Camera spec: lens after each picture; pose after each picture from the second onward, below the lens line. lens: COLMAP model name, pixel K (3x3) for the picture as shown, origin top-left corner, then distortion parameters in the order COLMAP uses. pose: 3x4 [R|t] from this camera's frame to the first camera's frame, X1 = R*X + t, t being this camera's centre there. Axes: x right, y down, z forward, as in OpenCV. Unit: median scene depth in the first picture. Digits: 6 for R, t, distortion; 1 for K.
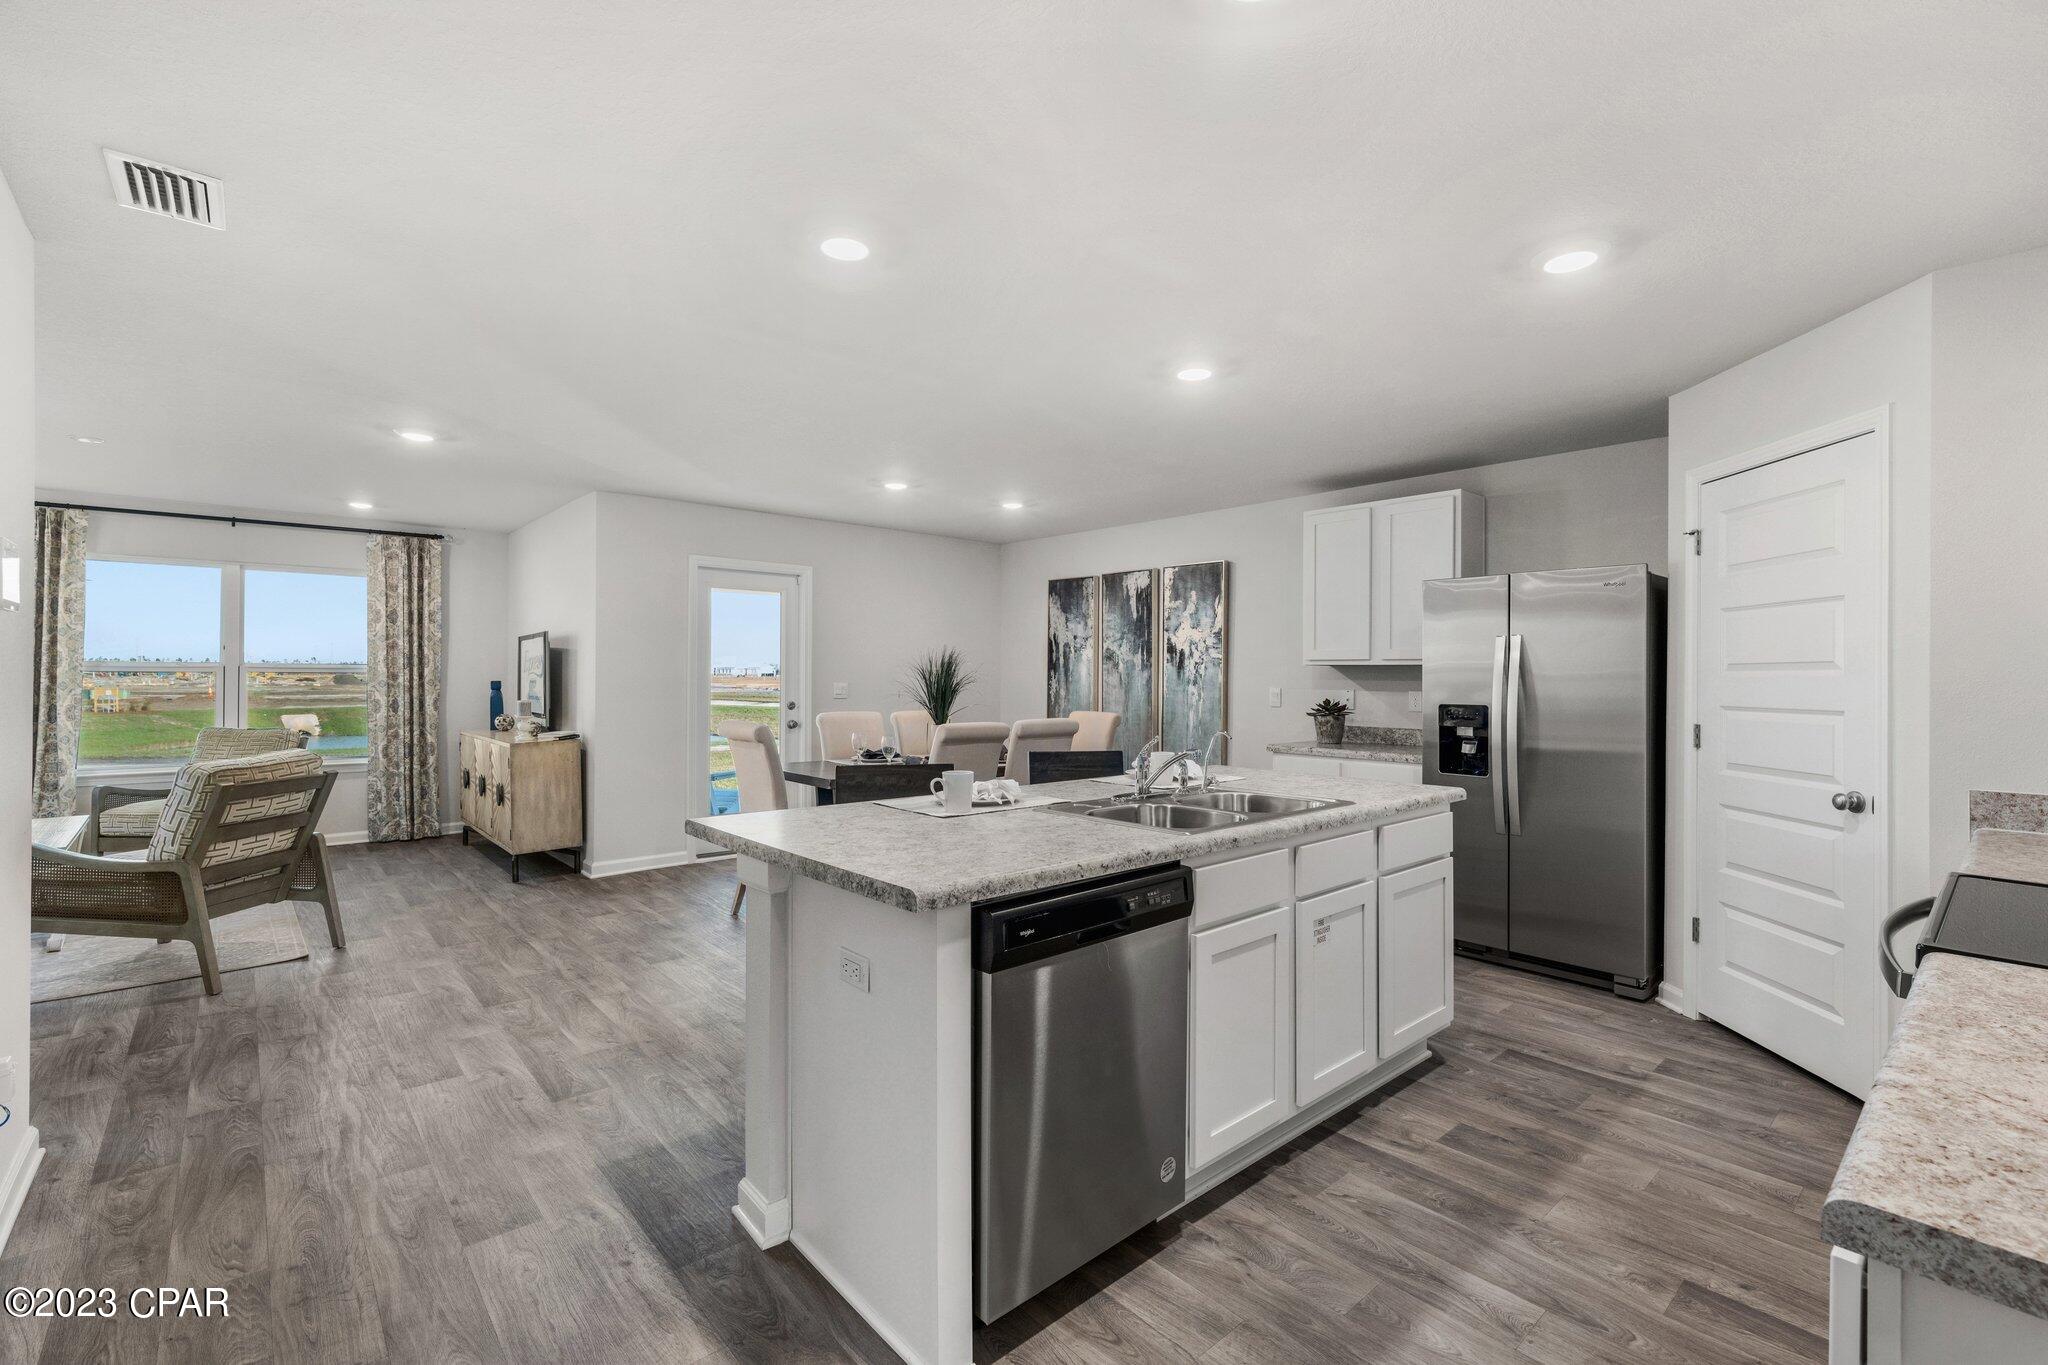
lens RADIAL K [[902.1, 0, 1028.8], [0, 902.1, 675.1], [0, 0, 1]] dist [0.000858, -0.001136]
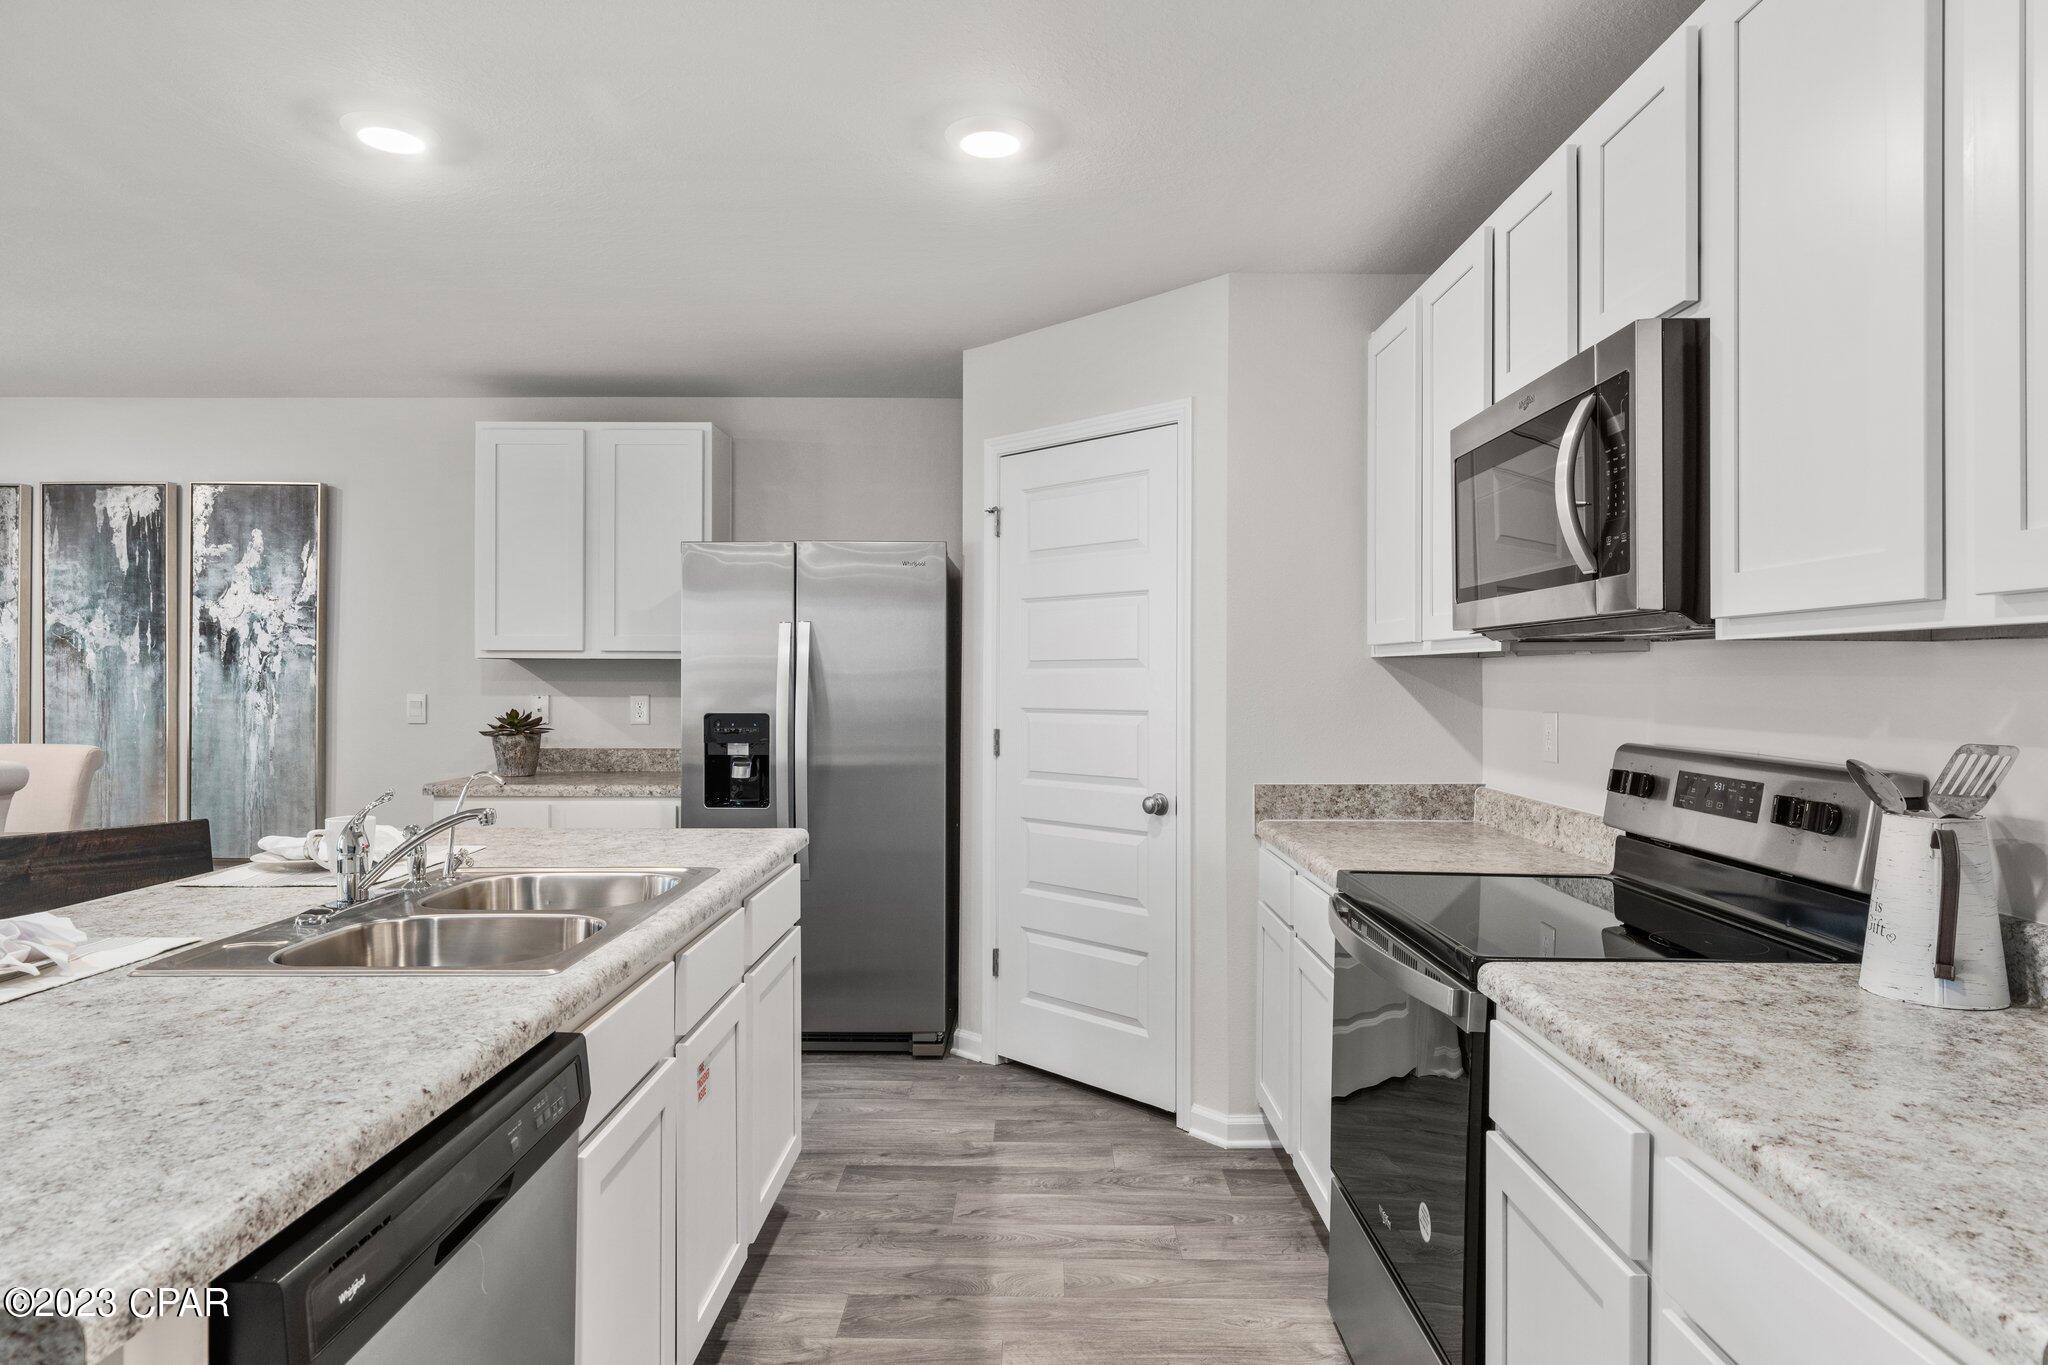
lens RADIAL K [[1193.2, 0, 1031.2], [0, 1193.2, 675.8], [0, 0, 1]] dist [0.006758, -0.002087]
pose [[0.669875, -0.003138, 0.742468, -0.076272], [0.001028, 0.999994, 0.003300, -0.000995], [-0.742474, -0.001447, 0.669874, 0.145702]]
